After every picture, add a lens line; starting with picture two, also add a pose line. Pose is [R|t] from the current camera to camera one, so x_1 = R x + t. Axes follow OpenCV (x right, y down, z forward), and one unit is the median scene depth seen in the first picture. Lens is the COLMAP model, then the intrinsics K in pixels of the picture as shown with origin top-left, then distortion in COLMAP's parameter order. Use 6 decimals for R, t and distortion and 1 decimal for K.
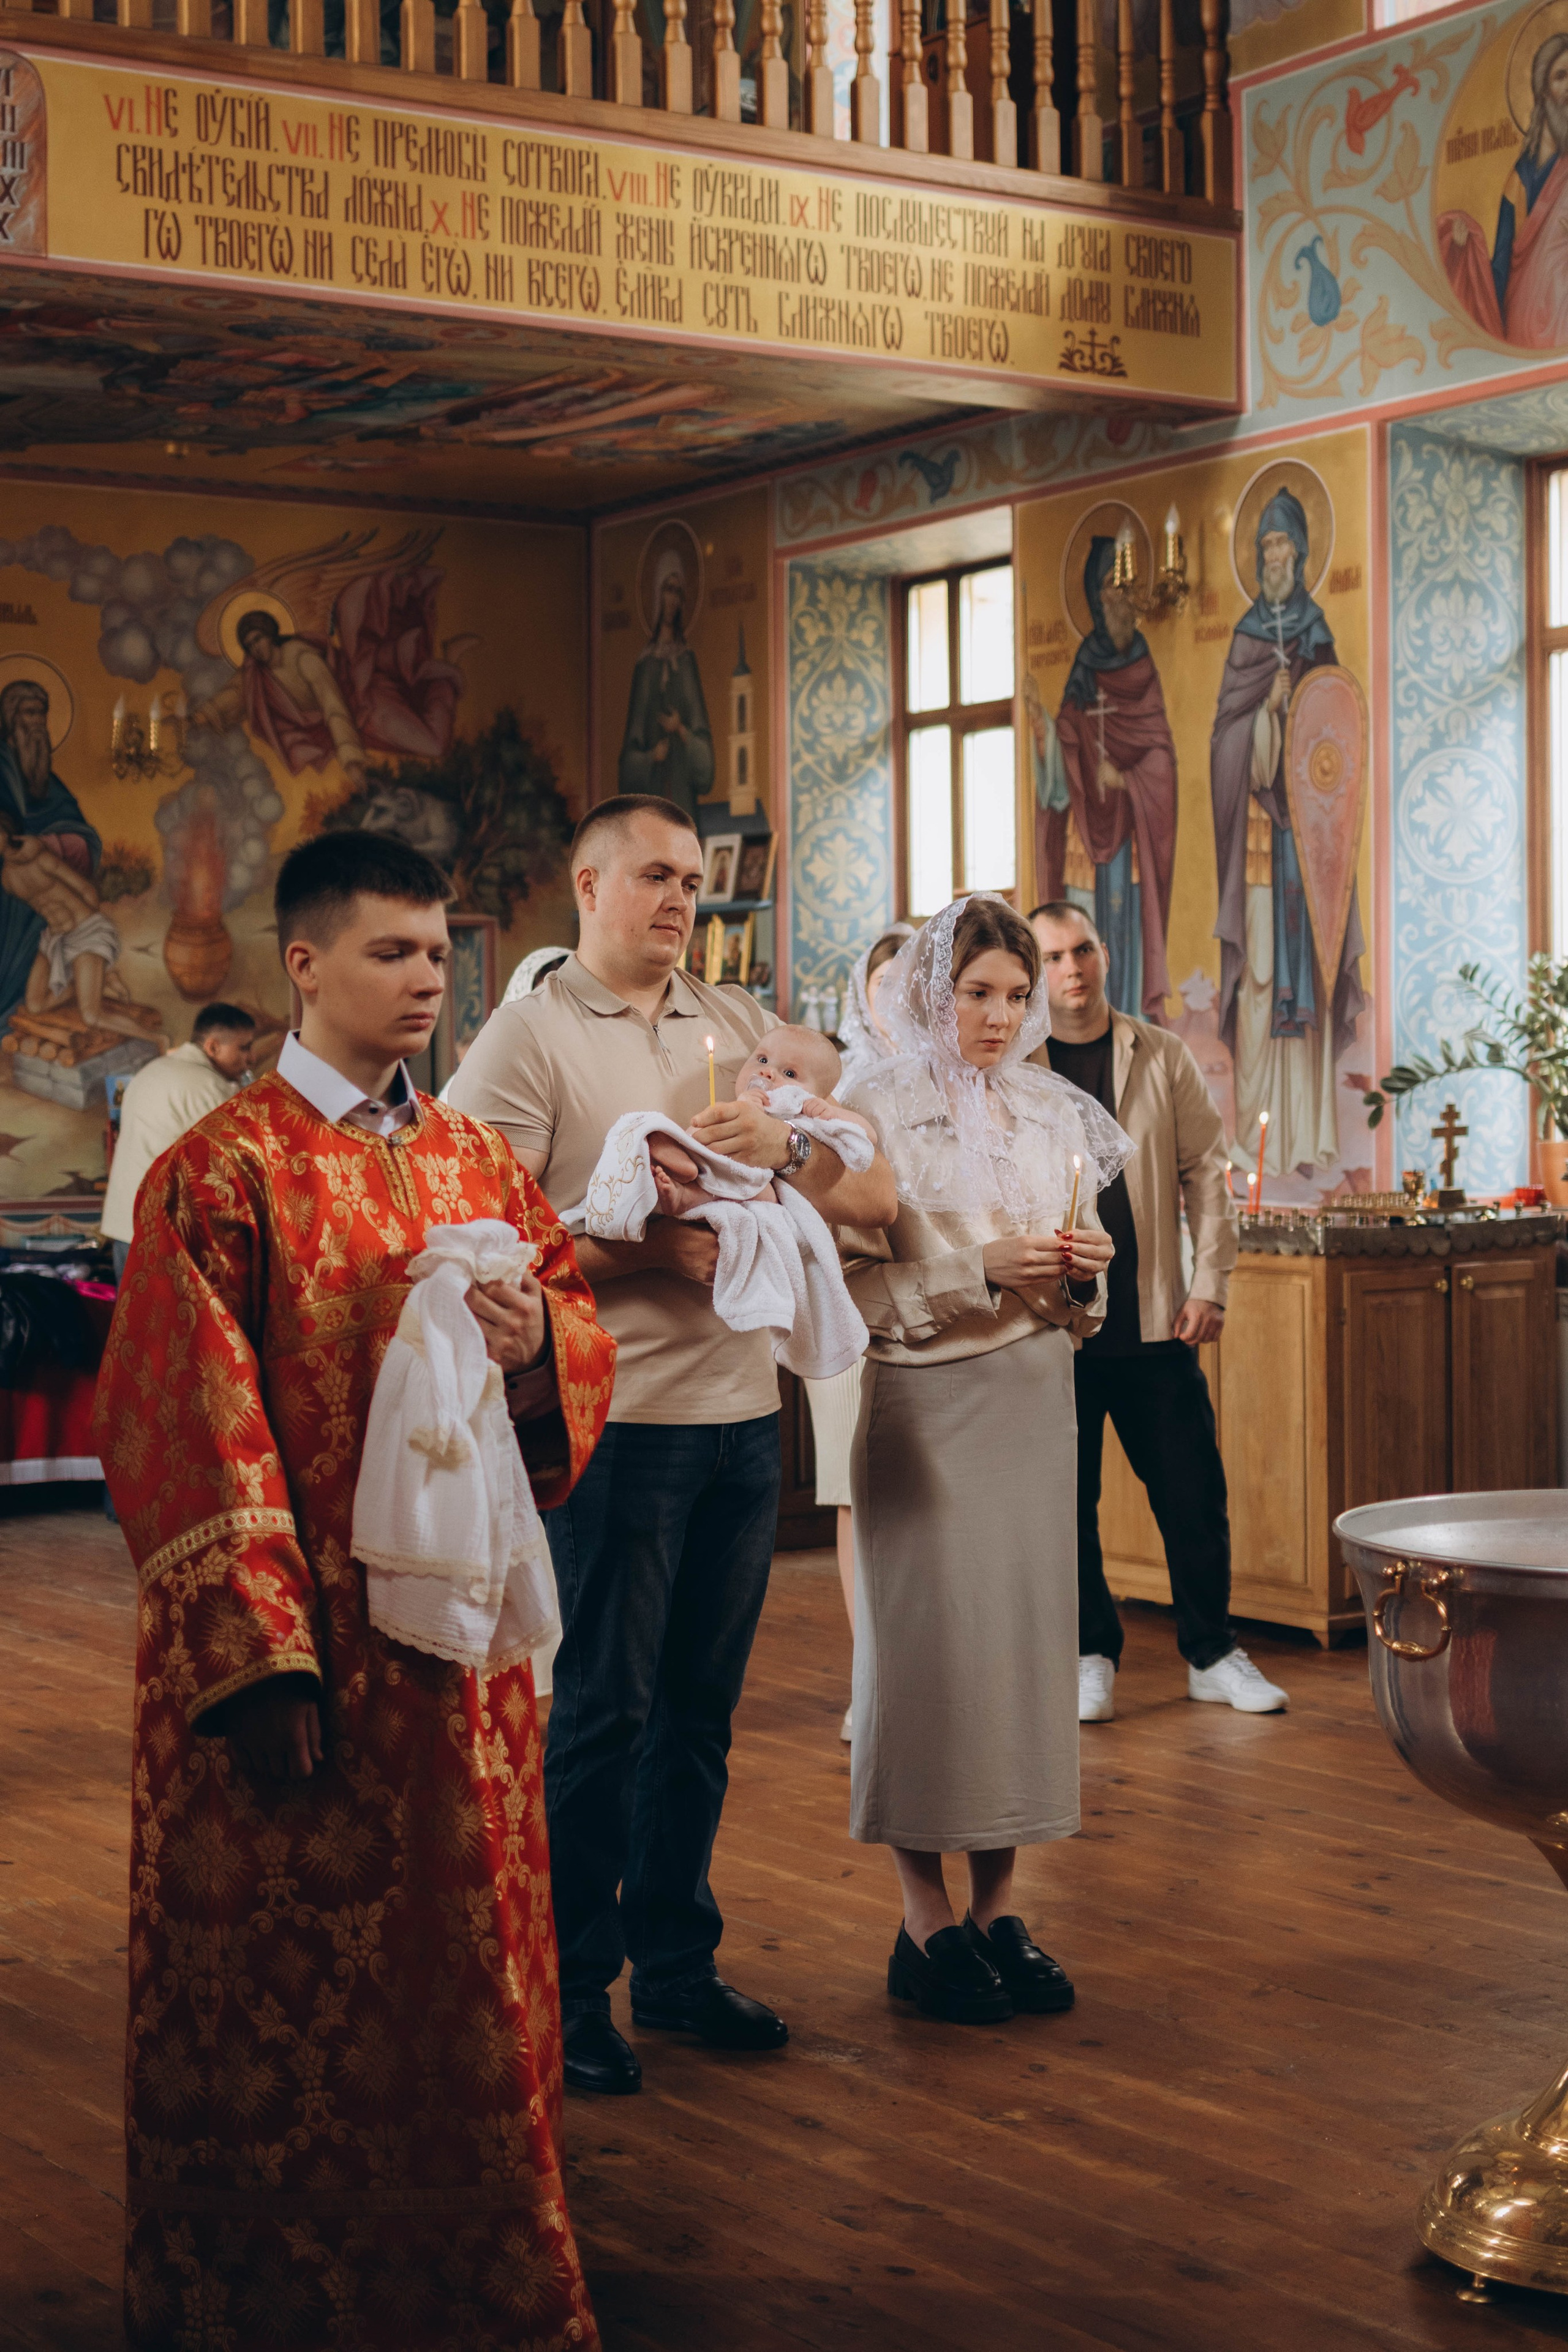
lens RADIAL K [[3656.0, 0, 784.0], [0, 3656.0, 1176.0], [0, 0, 1]] dist [-0.065128, 0.036056]
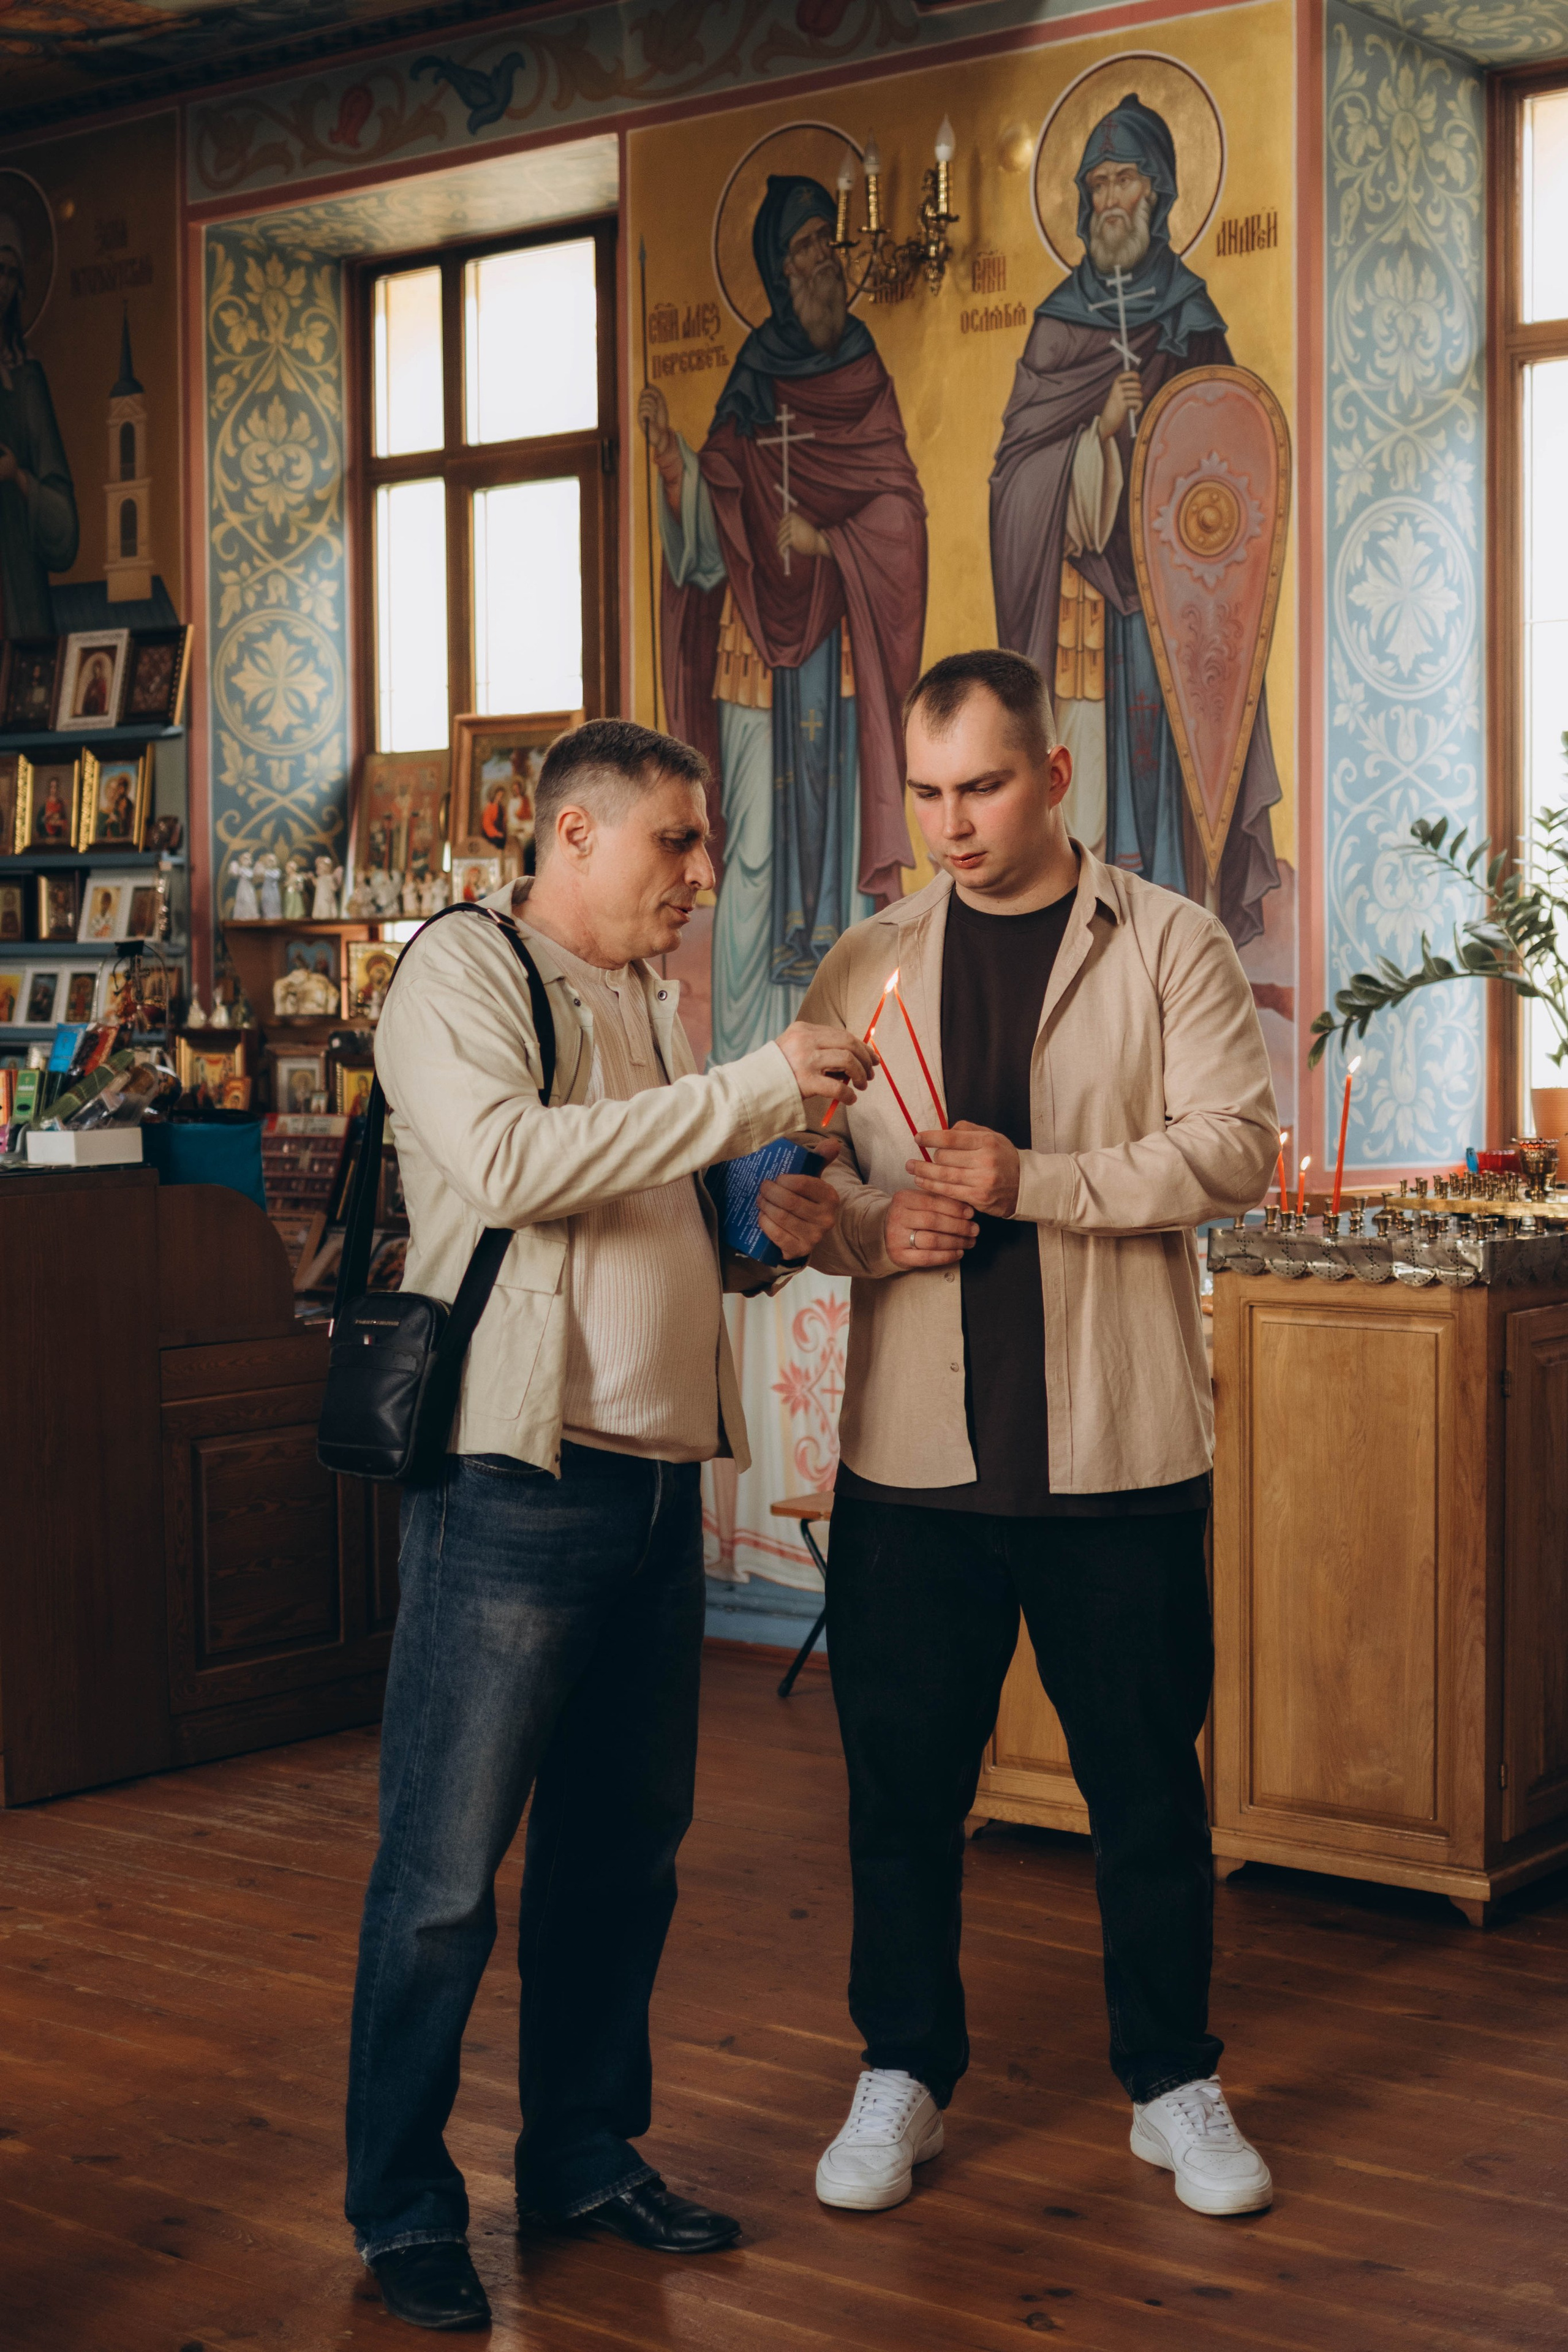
lens RADIAL K [[3656.0, 0, 784.0], [0, 3656.0, 1176.0], [0, 0, 1]] dist [-0.065128, 0.036056]
pose [[0.954816, -0.013762, 0.296880, -0.116085], [0.005738, 0.999595, 0.027883, -0.011604], [-0.297143, -0.024919, 0.954508, 0.370608]]
